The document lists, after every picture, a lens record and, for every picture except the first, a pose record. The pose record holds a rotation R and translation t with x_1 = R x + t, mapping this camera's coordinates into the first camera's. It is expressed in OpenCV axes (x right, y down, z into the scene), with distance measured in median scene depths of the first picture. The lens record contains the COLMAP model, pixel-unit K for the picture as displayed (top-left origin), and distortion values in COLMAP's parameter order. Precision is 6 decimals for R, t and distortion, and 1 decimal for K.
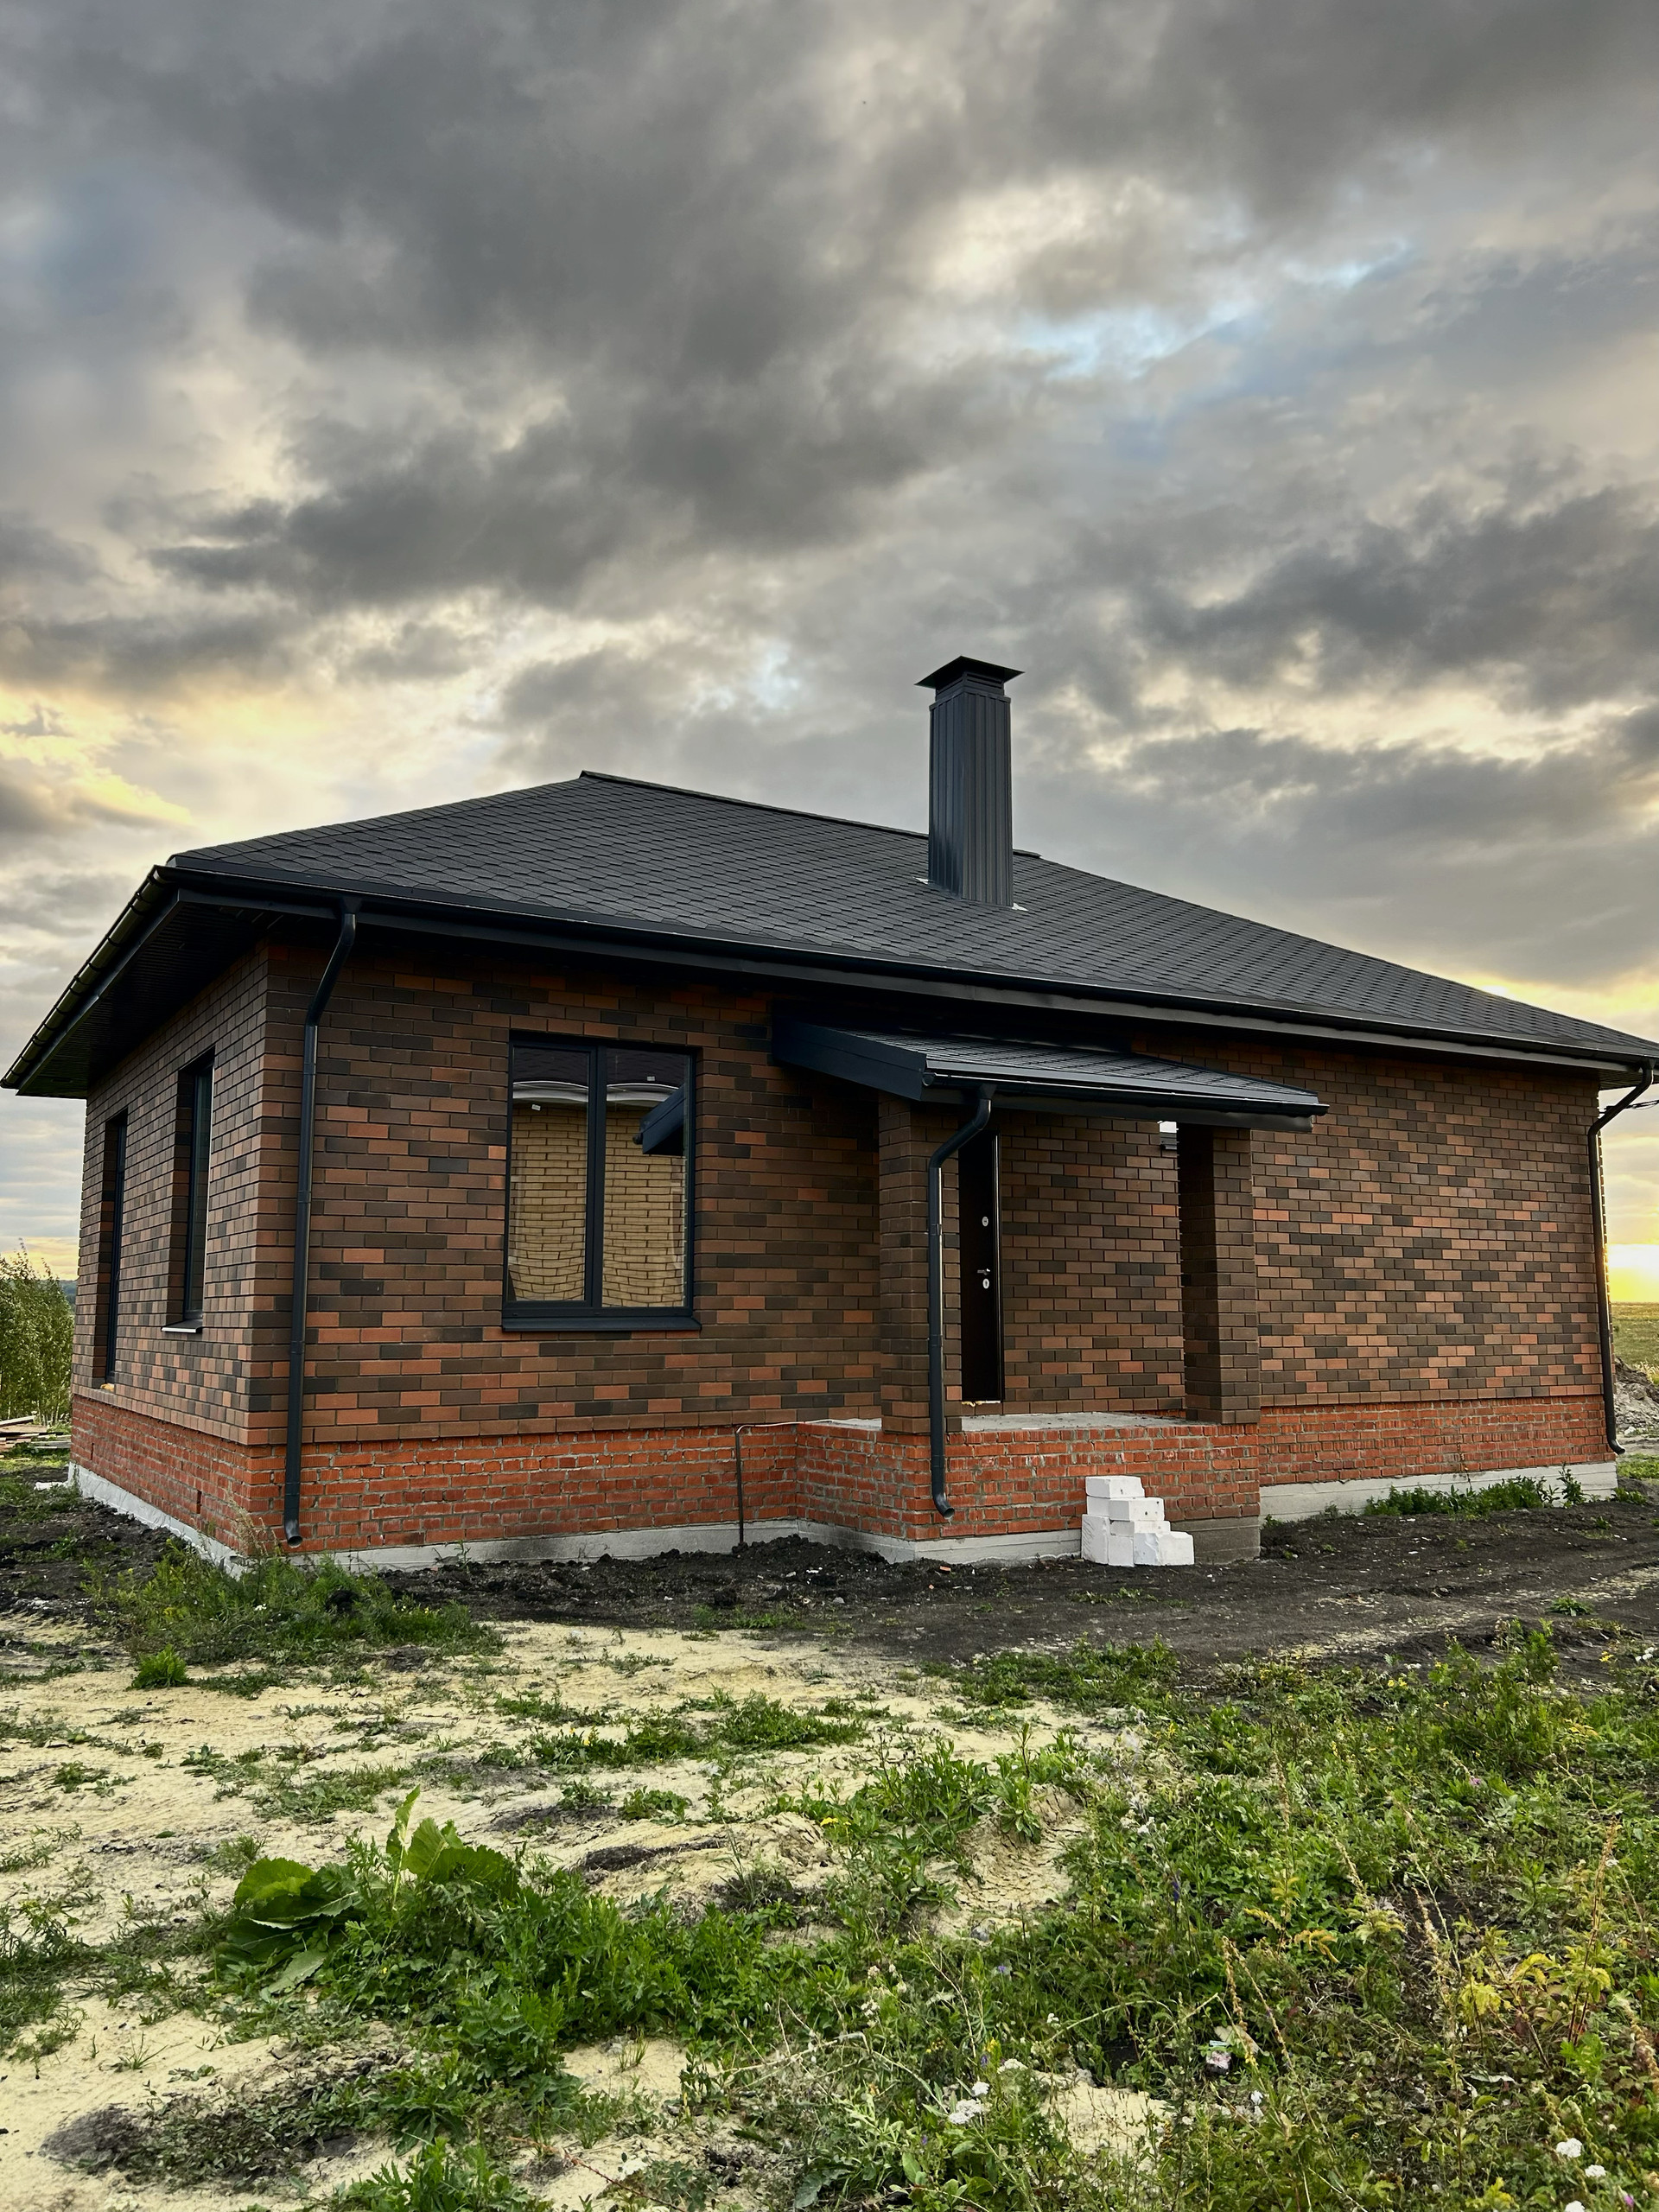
lens RADIAL K [[1716.7, 0, 844.5], [0, 1716.7, 1119.2], [0, 0, 1]] dist [0.085147, -0.111703]
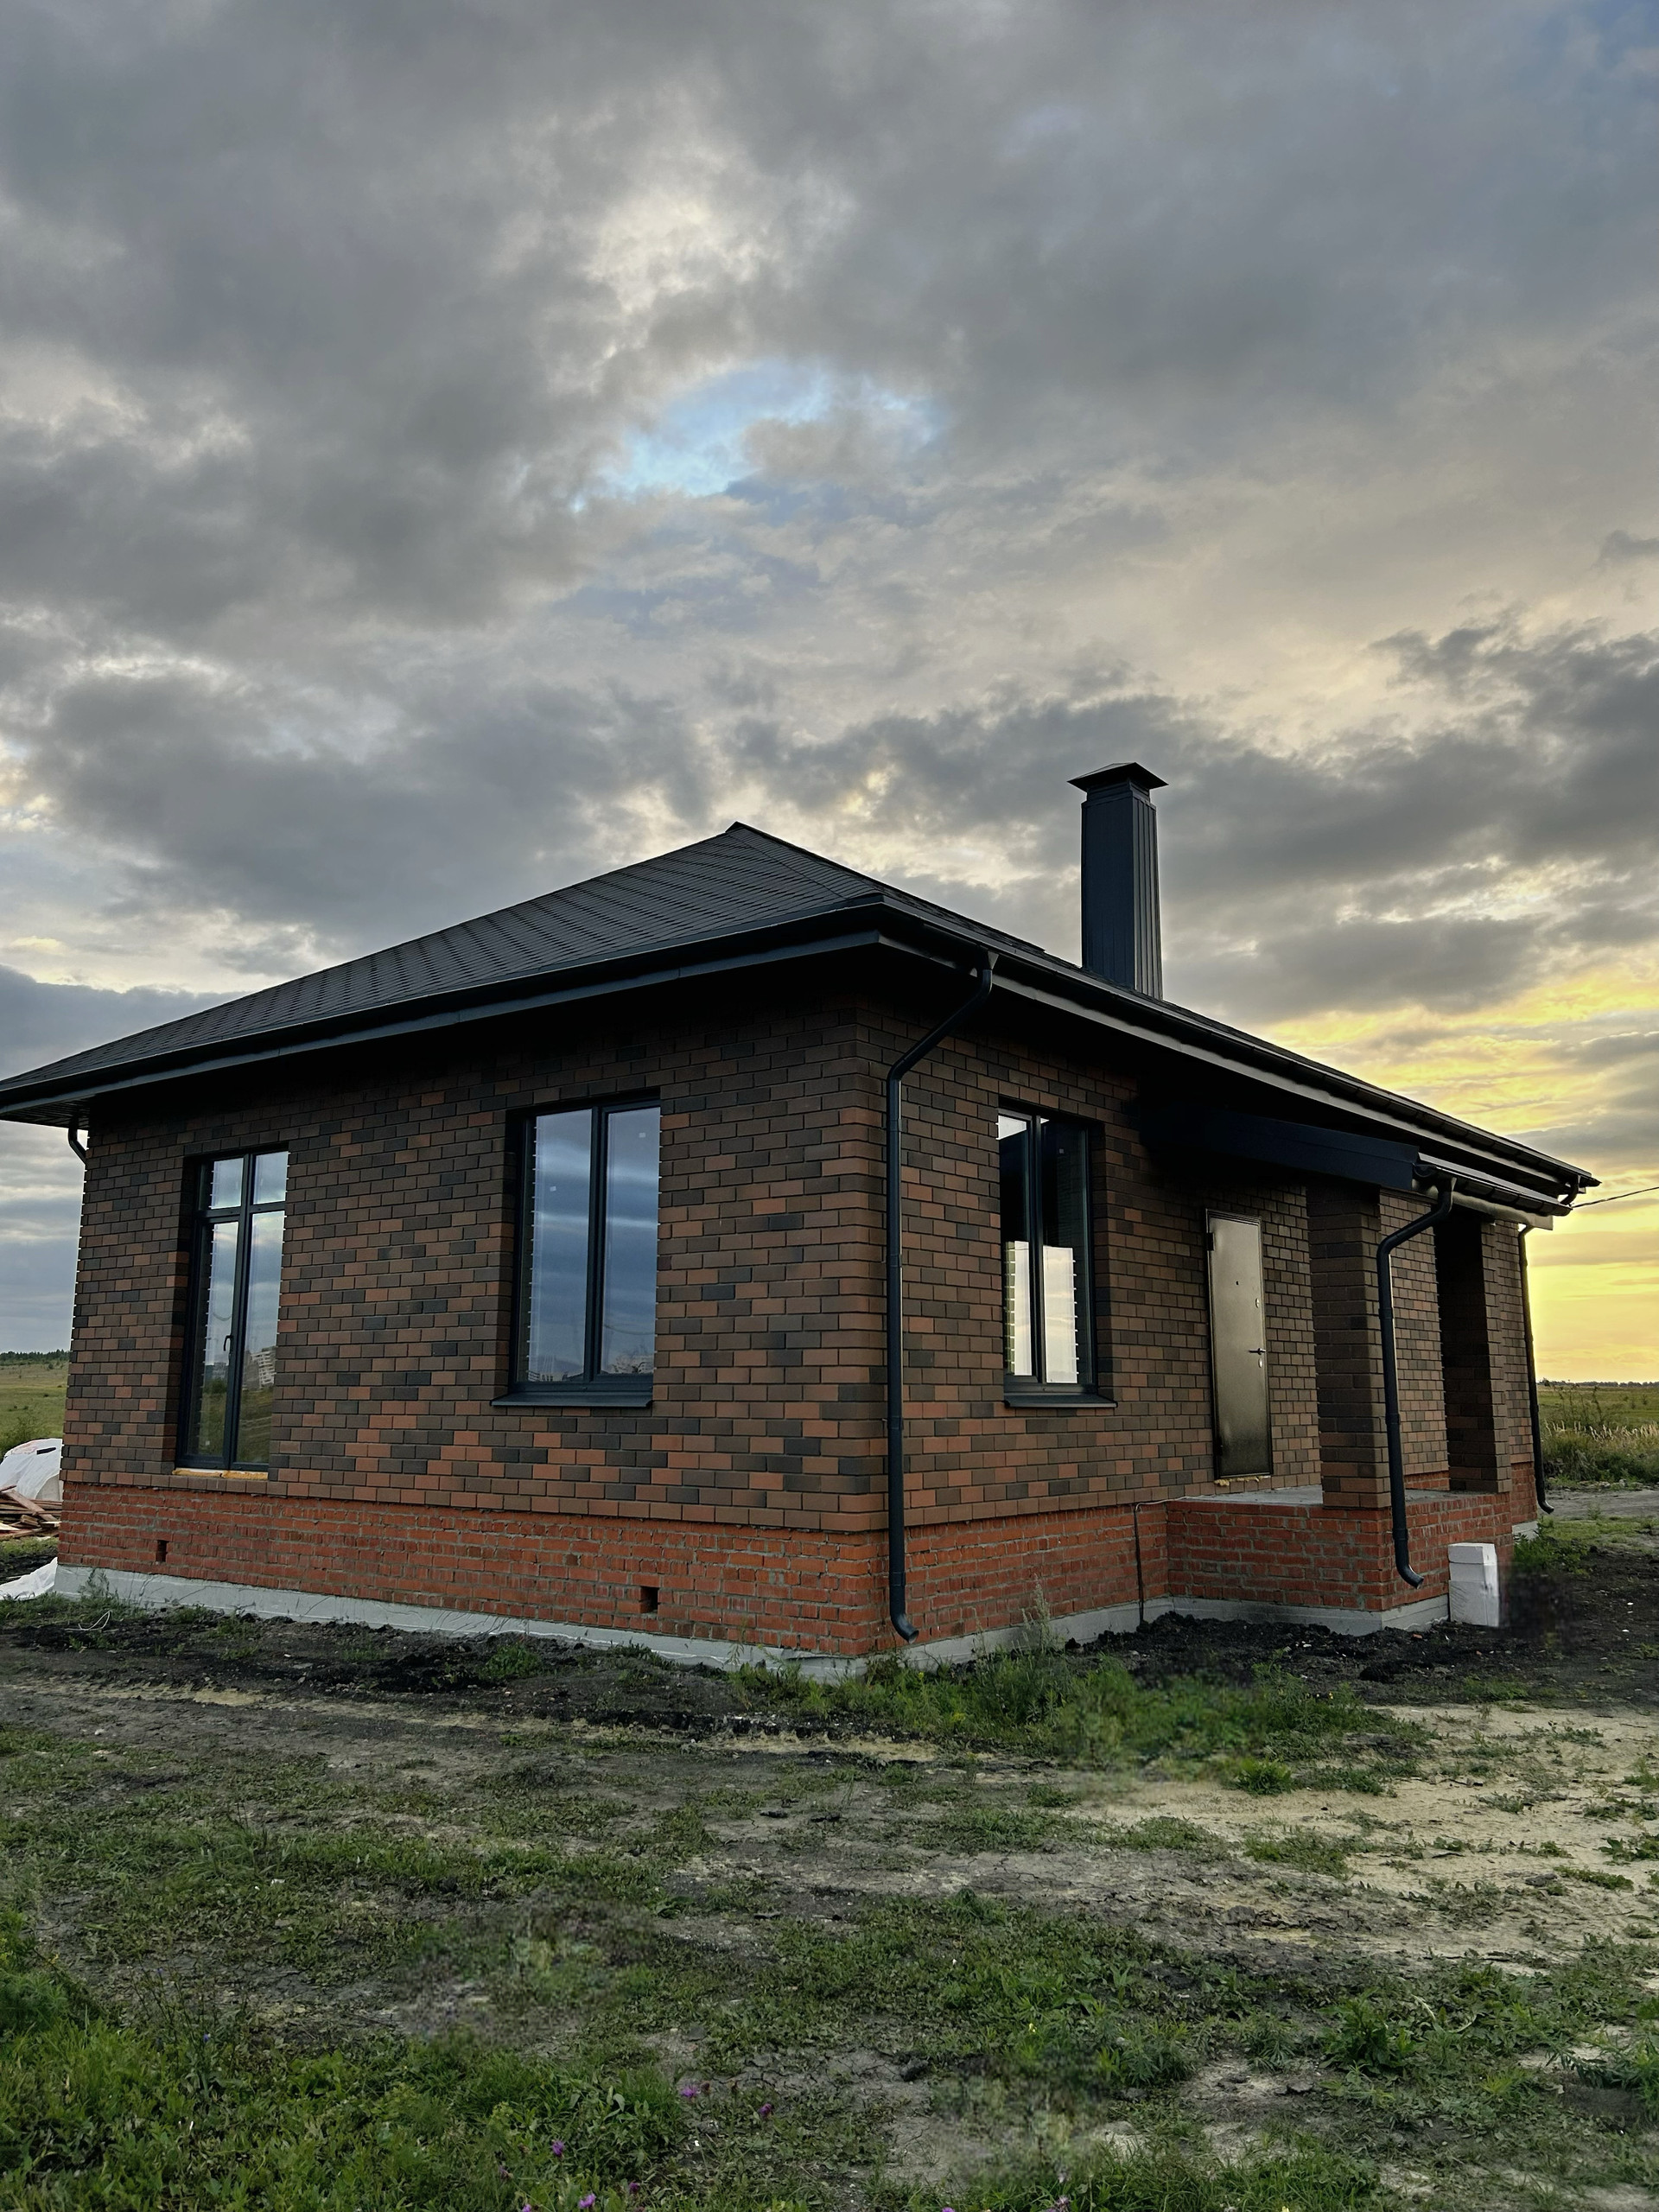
lens RADIAL K [[1651.0, 0, 822.0], [0, 1651.0, 1099.0], [0, 0, 1]] dist [-0.003664, 0.001517]
pose [[0.933449, 0.069055, 0.352000, -0.449408], [-0.047259, 0.996416, -0.070153, 0.015374], [-0.355583, 0.048849, 0.933367, 0.122591]]
